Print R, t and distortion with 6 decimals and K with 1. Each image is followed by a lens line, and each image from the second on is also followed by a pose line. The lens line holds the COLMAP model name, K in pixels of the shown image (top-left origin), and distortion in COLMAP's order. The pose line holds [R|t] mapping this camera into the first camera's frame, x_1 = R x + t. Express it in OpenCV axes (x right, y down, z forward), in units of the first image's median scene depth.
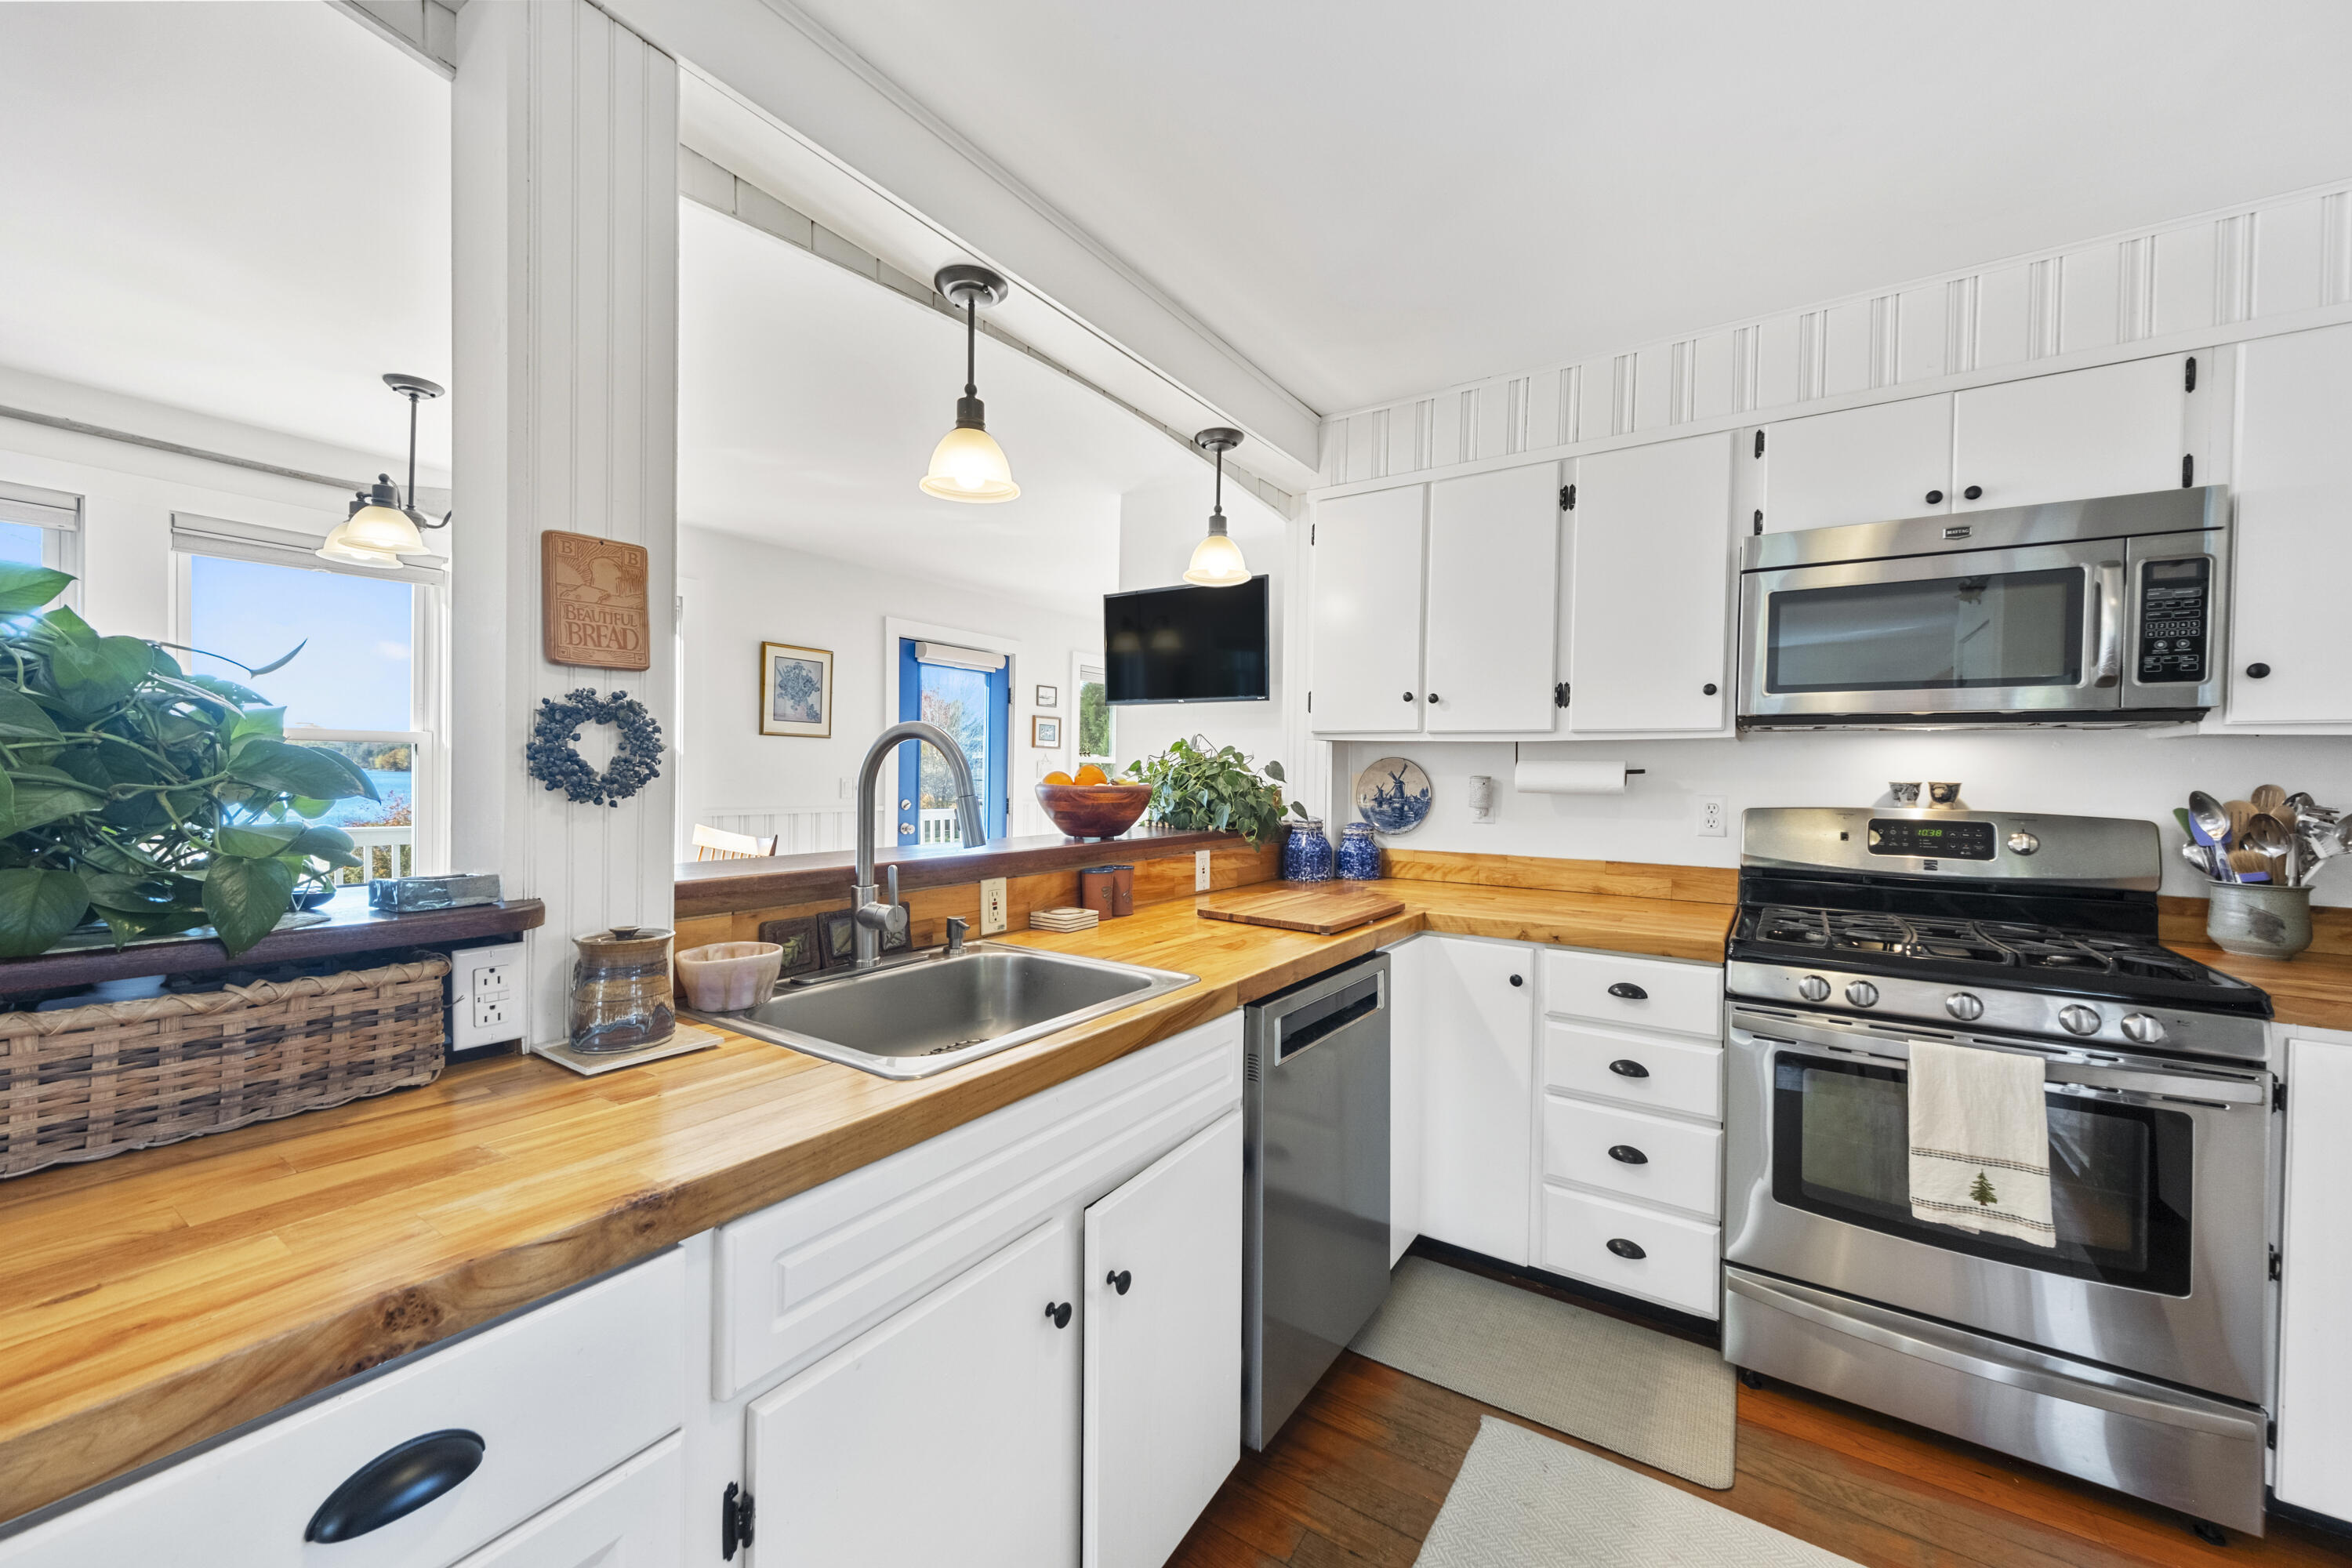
lens RADIAL K [[893.3, 0, 1181.2], [0, 893.3, 781.2], [0, 0, 1]] dist [0.013964, -0.001241]
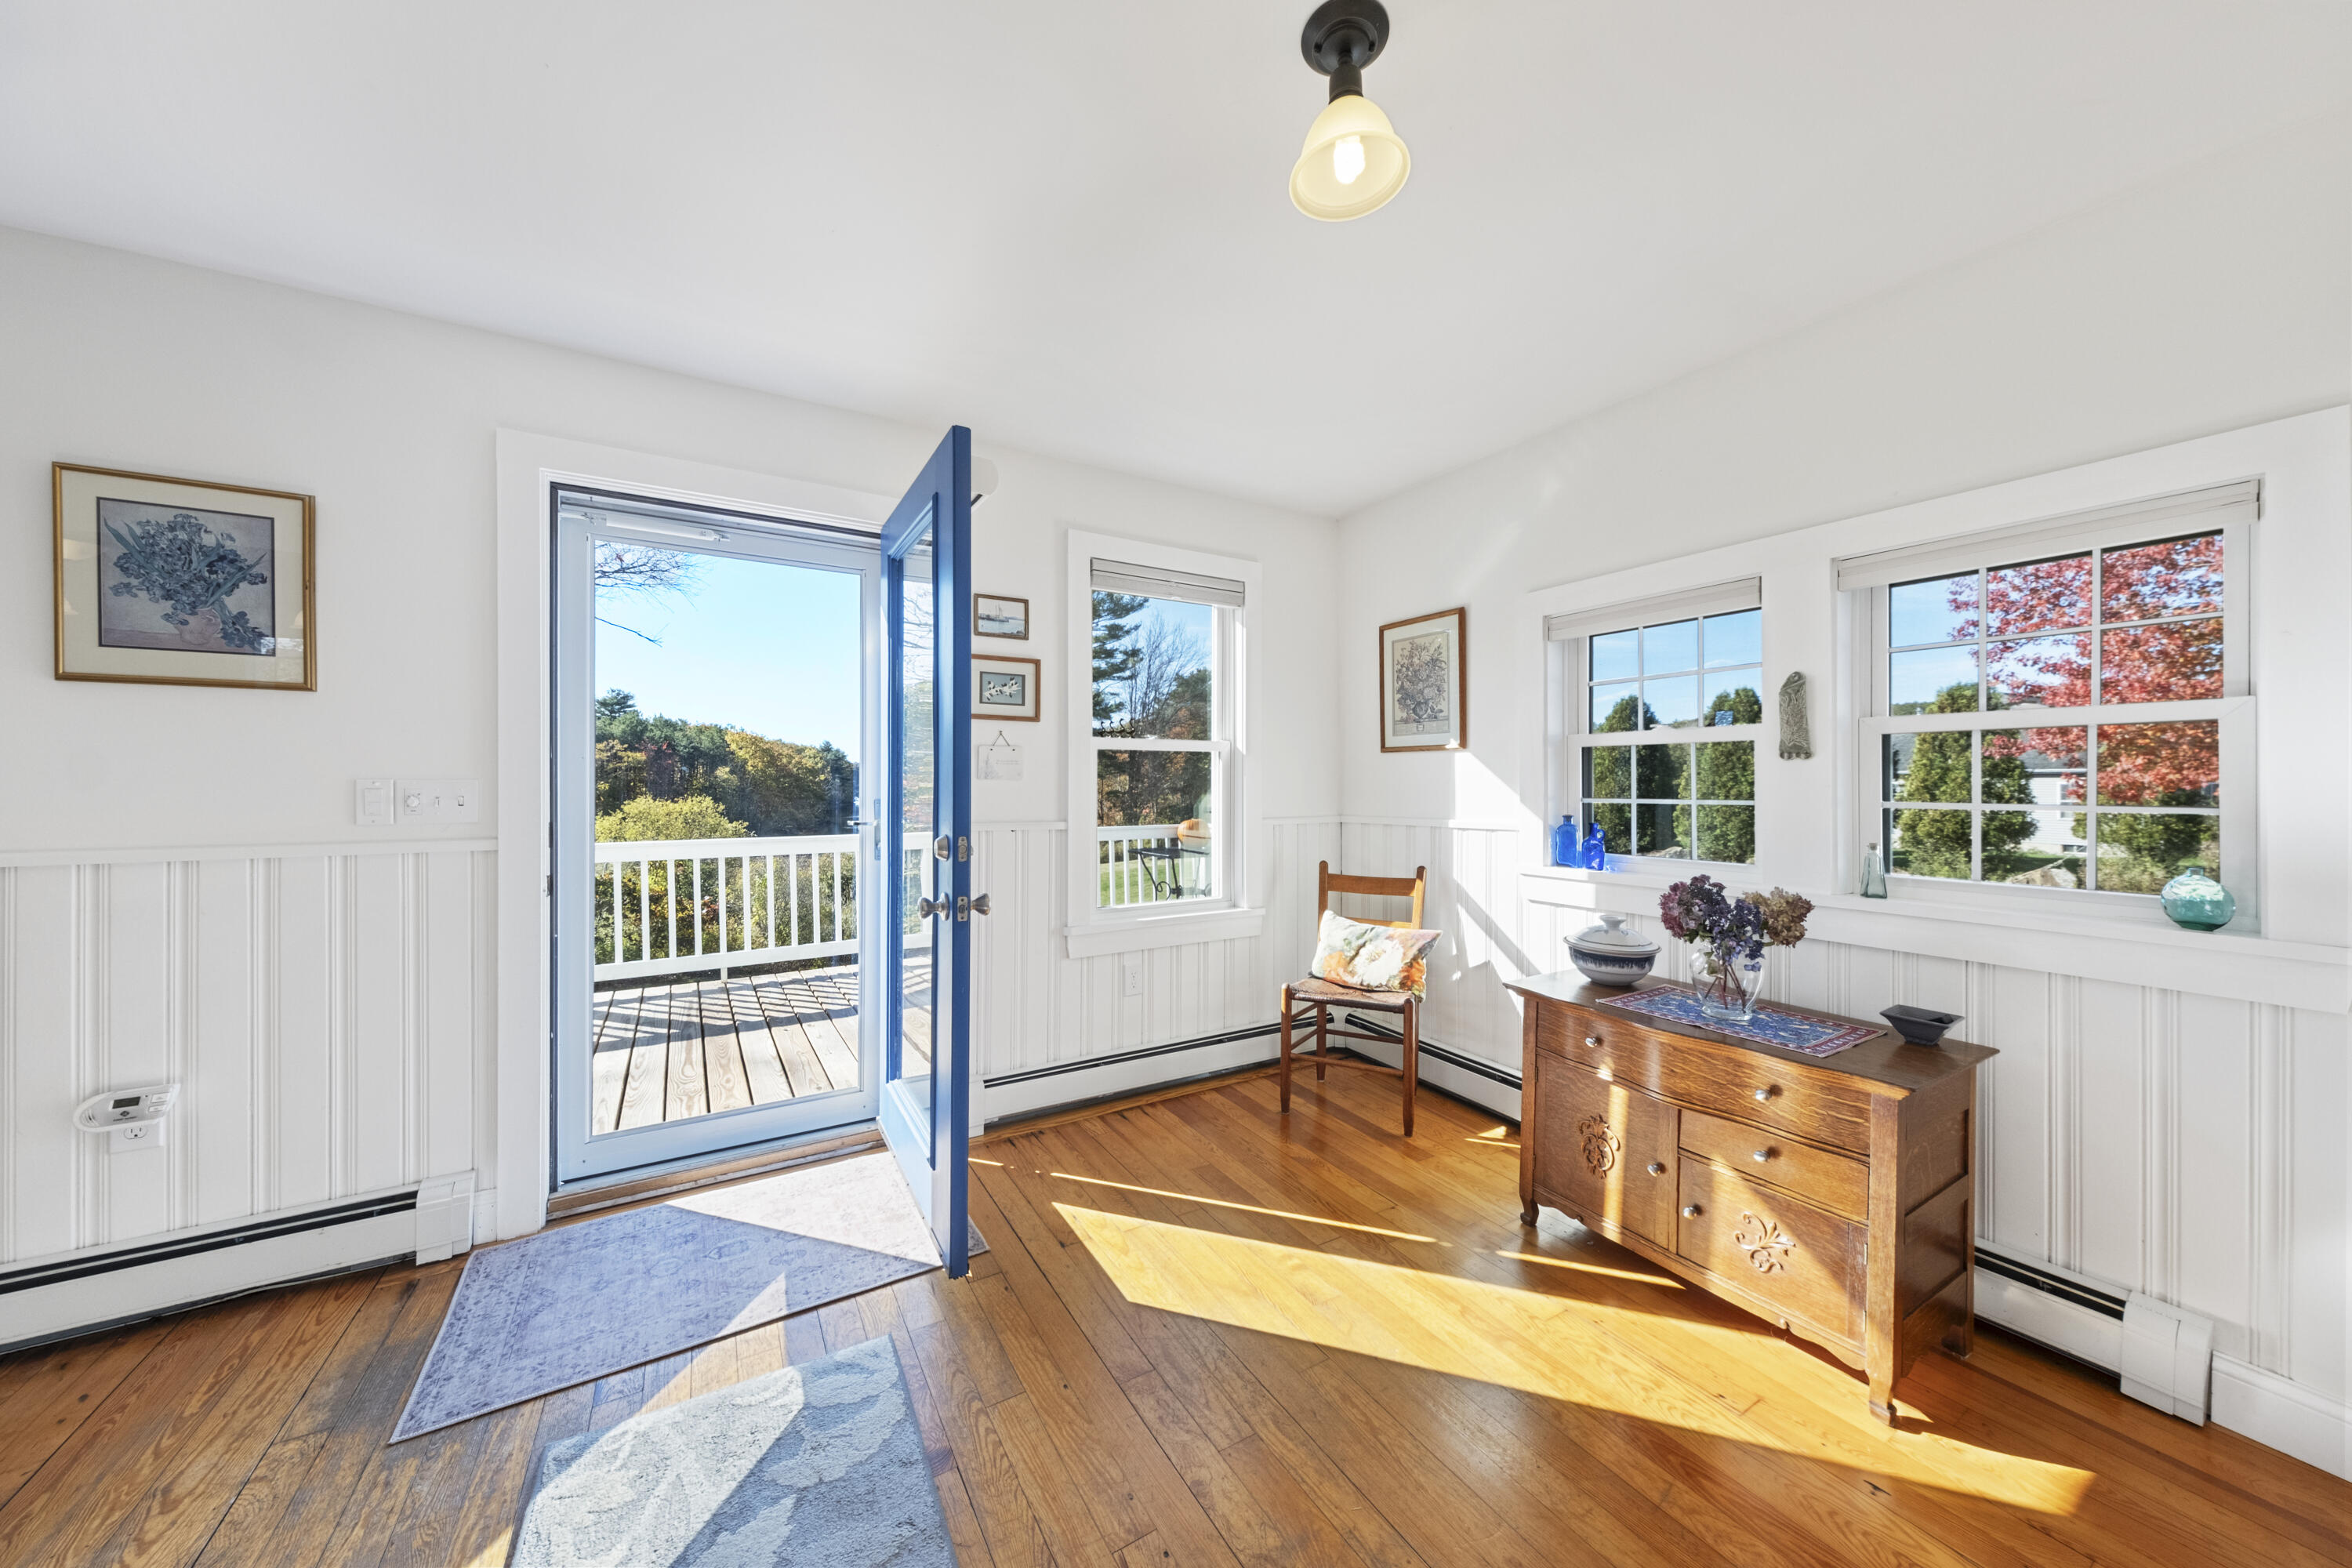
lens RADIAL K [[792.7, 0, 1179.3], [0, 792.7, 781.1], [0, 0, 1]] dist [0.002405, -0.000321]
pose [[0.904654, -0.015738, -0.425856, 0.457096], [0.009443, 0.999813, -0.016889, 0.022689], [0.426042, 0.011257, 0.904633, 2.207406]]
